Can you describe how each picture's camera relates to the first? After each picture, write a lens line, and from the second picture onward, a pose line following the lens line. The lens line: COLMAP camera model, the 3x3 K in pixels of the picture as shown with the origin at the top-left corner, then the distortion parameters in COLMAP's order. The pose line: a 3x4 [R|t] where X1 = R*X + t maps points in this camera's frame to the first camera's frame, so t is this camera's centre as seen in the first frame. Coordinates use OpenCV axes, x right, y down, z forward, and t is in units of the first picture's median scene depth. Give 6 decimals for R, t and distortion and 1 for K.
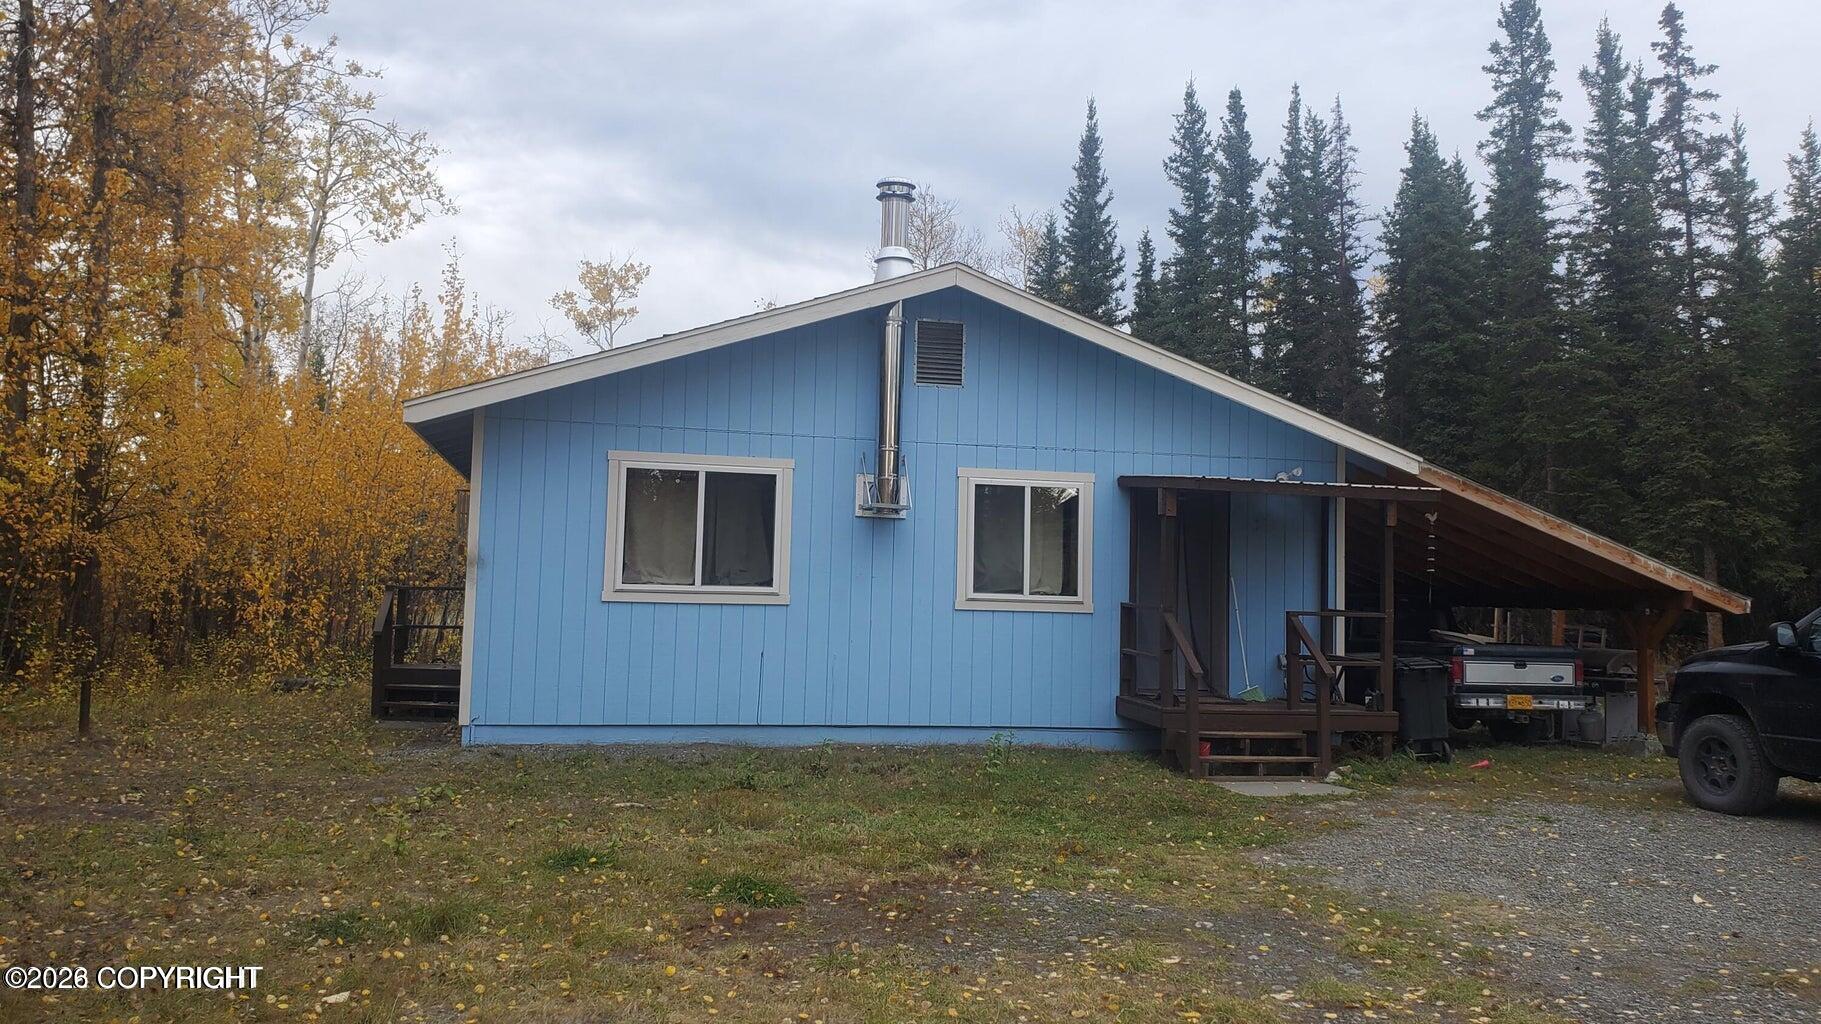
lens RADIAL K [[1432.9, 0, 910.7], [0, 1432.9, 485.9], [0, 0, 1]] dist [0.039848, -0.003733]
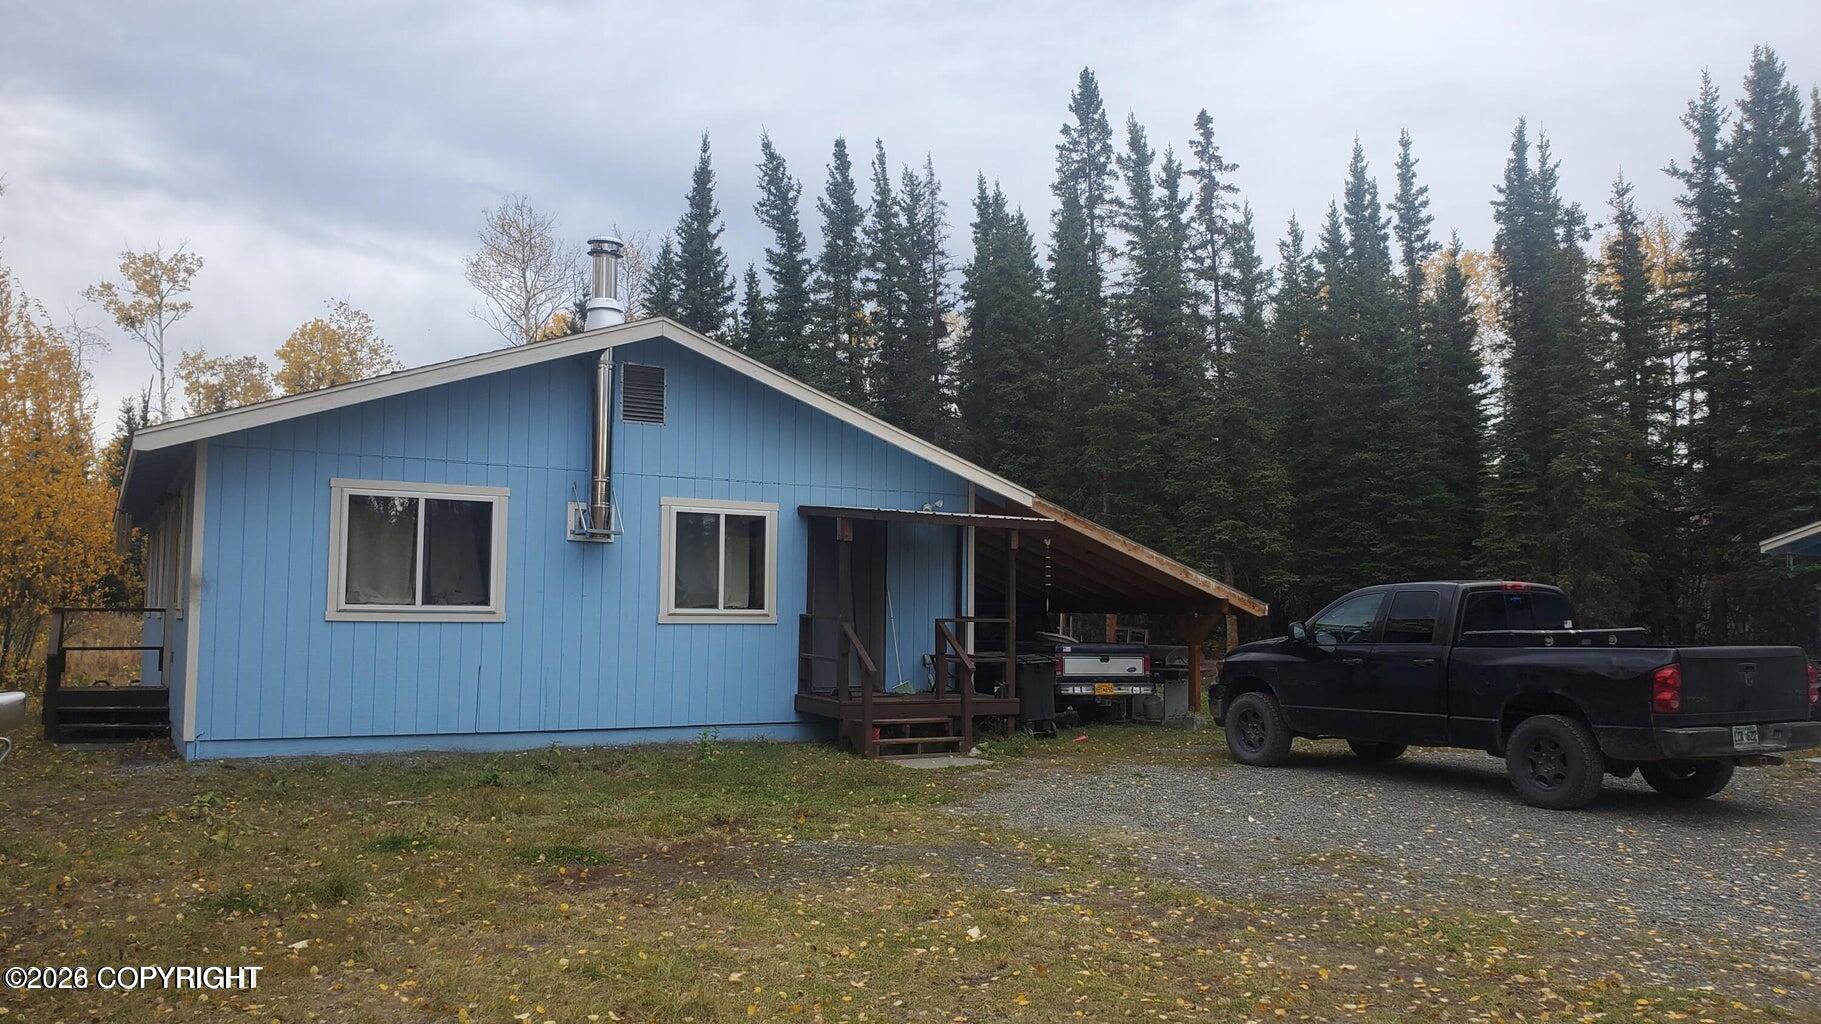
lens RADIAL K [[1438.3, 0, 910.5], [0, 1438.3, 512.0], [0, 0, 1]] dist [0.319319, -0.880486]
pose [[0.953633, 0.008258, 0.300858, -0.118340], [-0.011445, 0.999895, 0.008833, -0.012856], [-0.300753, -0.011867, 0.953628, -0.147194]]
